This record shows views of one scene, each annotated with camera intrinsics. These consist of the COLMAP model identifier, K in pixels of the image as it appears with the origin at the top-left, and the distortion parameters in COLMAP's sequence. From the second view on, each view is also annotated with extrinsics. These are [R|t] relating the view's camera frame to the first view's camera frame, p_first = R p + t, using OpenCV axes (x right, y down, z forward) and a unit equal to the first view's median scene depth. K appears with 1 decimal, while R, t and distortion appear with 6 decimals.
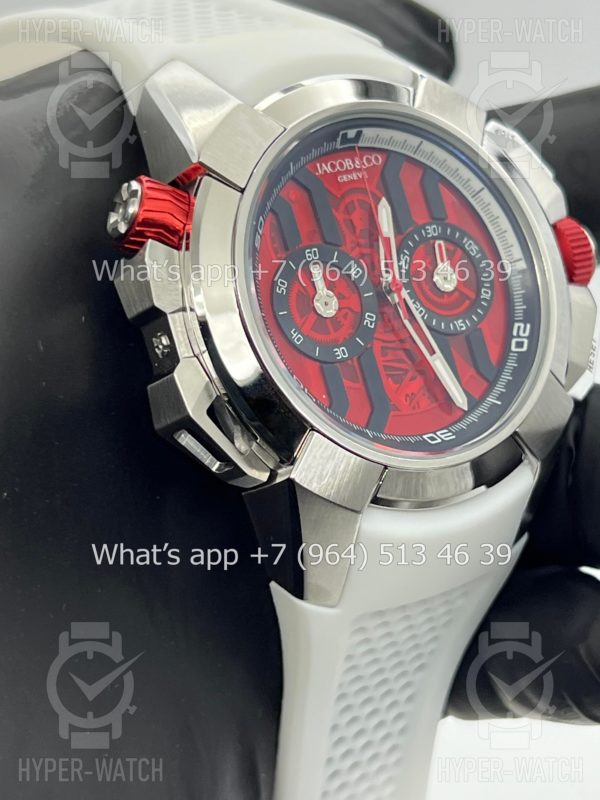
lens RADIAL K [[1877.5, 0, 300.2], [0, 1877.5, 398.4], [0, 0, 1]] dist [0.232074, 0.000000]
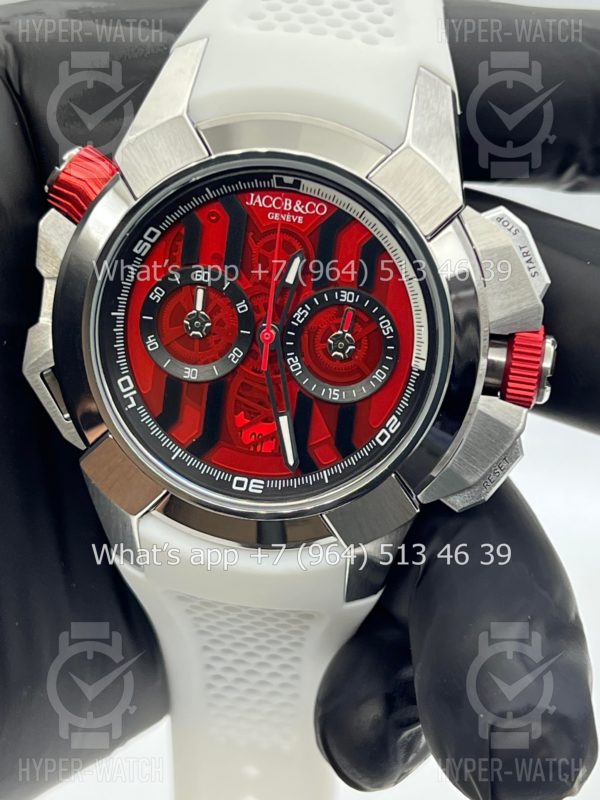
lens RADIAL K [[1877.5, 0, 300.7], [0, 1877.5, 407.9], [0, 0, 1]] dist [0.232074, 0.000000]
pose [[0.727002, 0.462671, -0.507350, 0.588130], [-0.302767, 0.879187, 0.367916, -0.398659], [0.616280, -0.113867, 0.779252, 0.206759]]
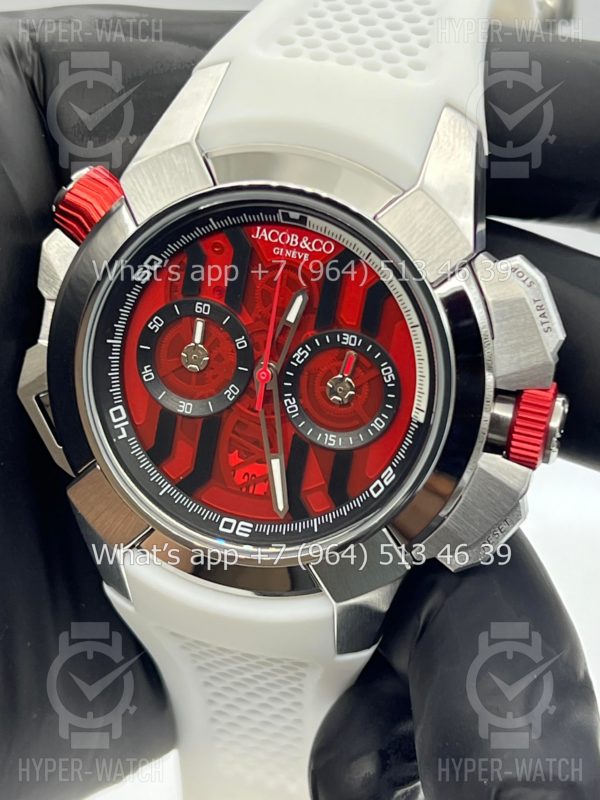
lens RADIAL K [[1877.5, 0, 301.7], [0, 1877.5, 400.1], [0, 0, 1]] dist [0.232074, 0.000000]
pose [[0.644582, 0.512310, -0.567496, 0.615149], [-0.328346, 0.855837, 0.399665, -0.438869], [0.690437, -0.071282, 0.719872, 0.299500]]
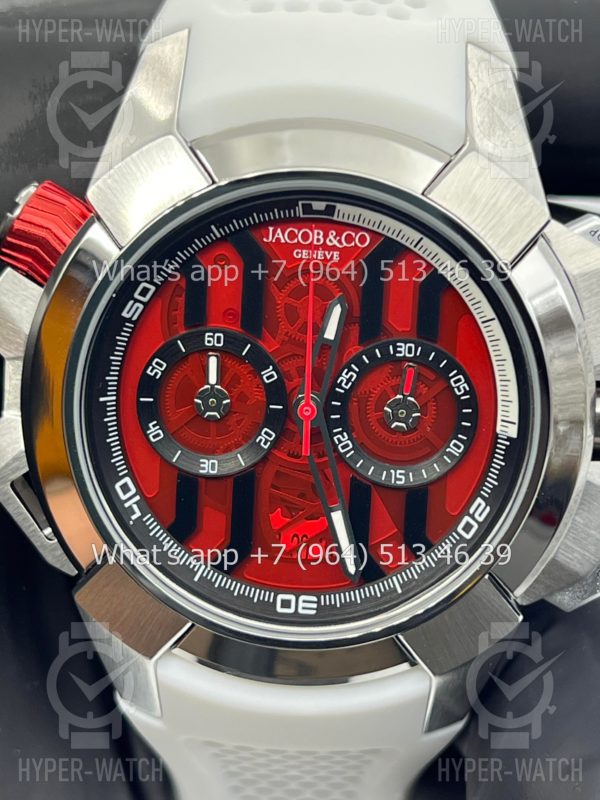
lens RADIAL K [[1877.5, 0, 300.8], [0, 1877.5, 402.7], [0, 0, 1]] dist [0.232074, 0.000000]
pose [[0.794943, 0.400045, -0.456102, 0.395677], [-0.244017, 0.899137, 0.363330, -0.339126], [0.555447, -0.177530, 0.812380, 0.357294]]
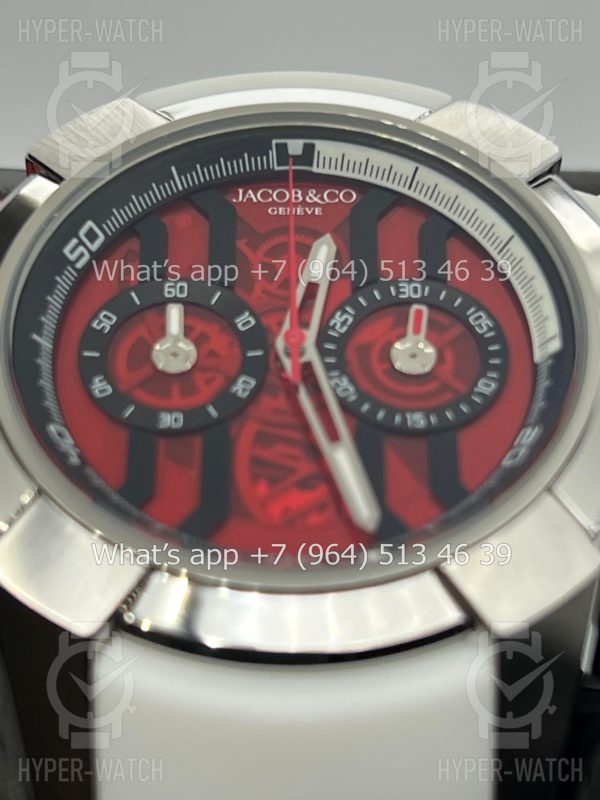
lens RADIAL K [[1877.5, 0, 300.0], [0, 1877.5, 407.4], [0, 0, 1]] dist [0.232074, 0.000000]
pose [[0.826896, -0.054609, -0.559697, 0.390615], [-0.198727, 0.902681, -0.381674, 0.193406], [0.526071, 0.426832, 0.735571, 0.542987]]
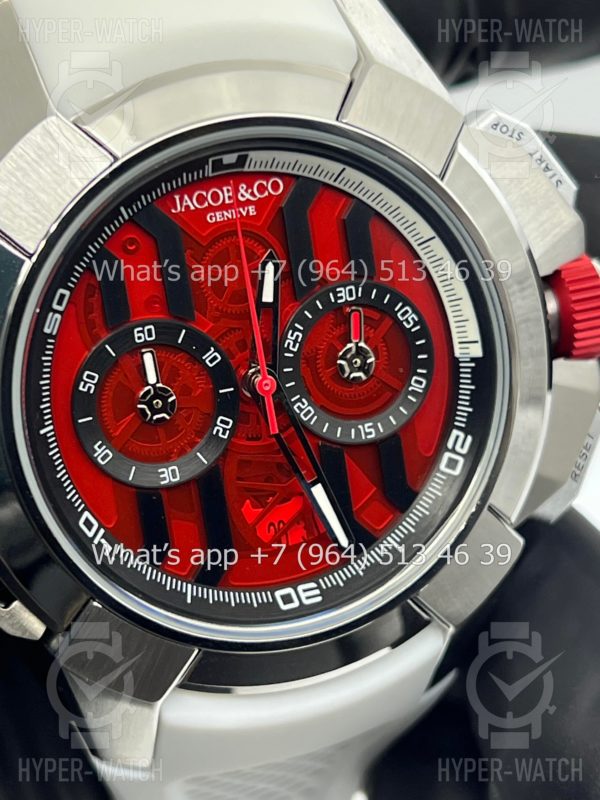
lens RADIAL K [[1877.5, 0, 295.4], [0, 1877.5, 403.8], [0, 0, 1]] dist [0.232074, 0.000000]
pose [[0.967515, 0.170184, -0.186957, 0.190710], [-0.104331, 0.942365, 0.317904, -0.272692], [0.230284, -0.288071, 0.929508, 0.339063]]
